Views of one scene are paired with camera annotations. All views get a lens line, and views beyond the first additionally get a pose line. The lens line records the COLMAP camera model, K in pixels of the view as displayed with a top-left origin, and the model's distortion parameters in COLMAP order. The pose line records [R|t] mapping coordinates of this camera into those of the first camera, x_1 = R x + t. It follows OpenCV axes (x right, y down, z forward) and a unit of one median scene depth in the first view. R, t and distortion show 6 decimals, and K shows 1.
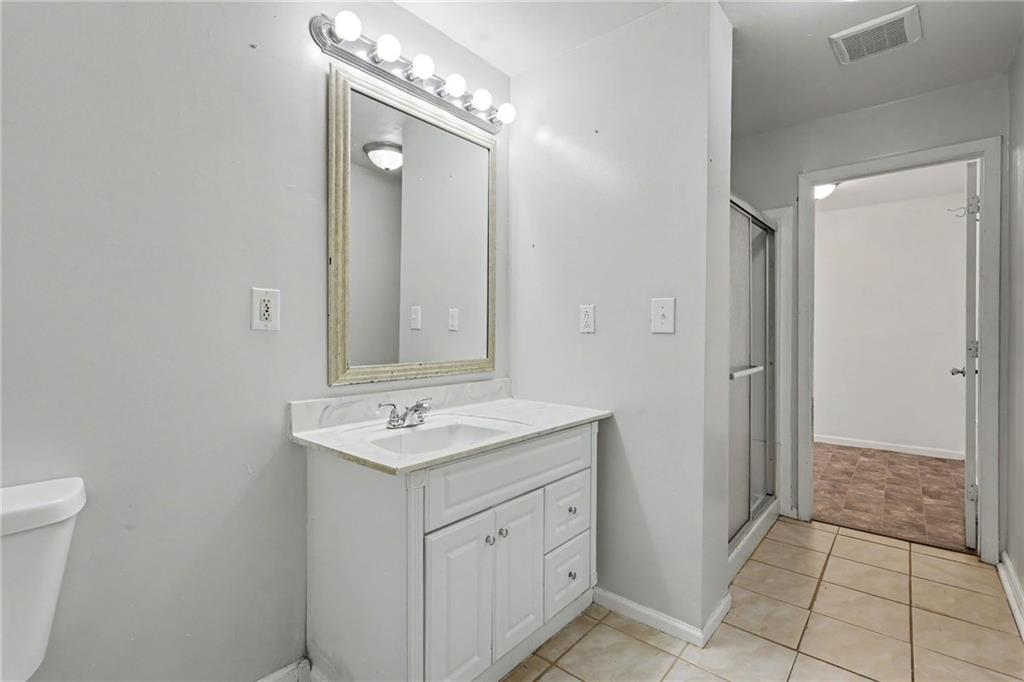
lens RADIAL K [[466.9, 0, 512.6], [0, 466.9, 336.5], [0, 0, 1]] dist [-0.003324, -0.000851]
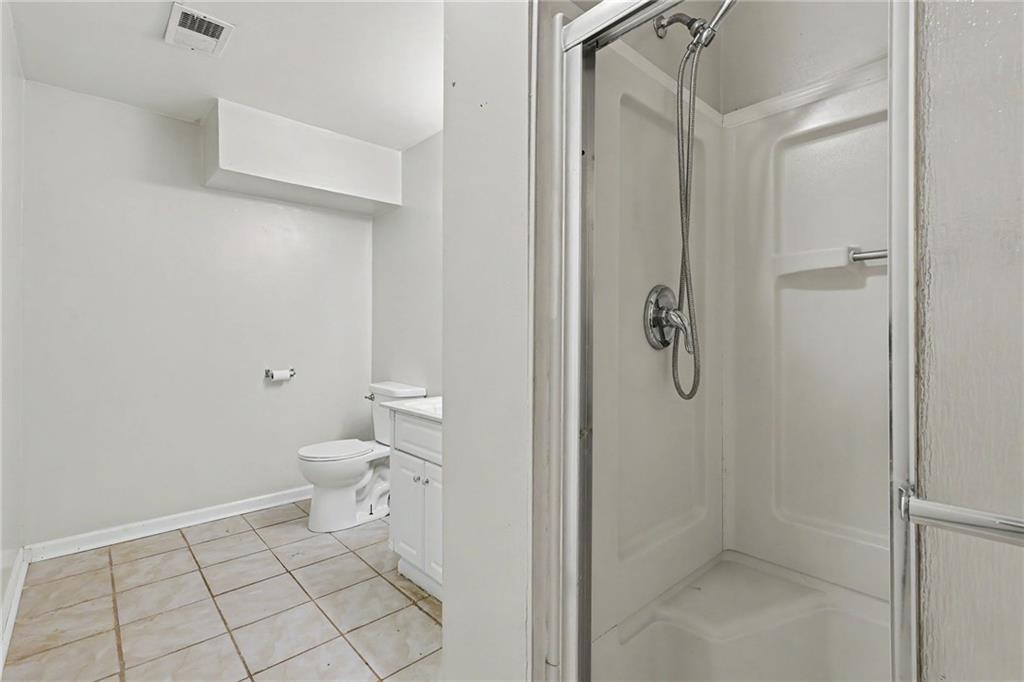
lens RADIAL K [[466.9, 0, 513.2], [0, 466.9, 335.9], [0, 0, 1]] dist [-0.003324, -0.000851]
pose [[-0.130104, 0.008718, -0.991462, 1.274063], [-0.005831, 0.999937, 0.009558, -0.018720], [0.991483, 0.007024, -0.130045, 1.416356]]
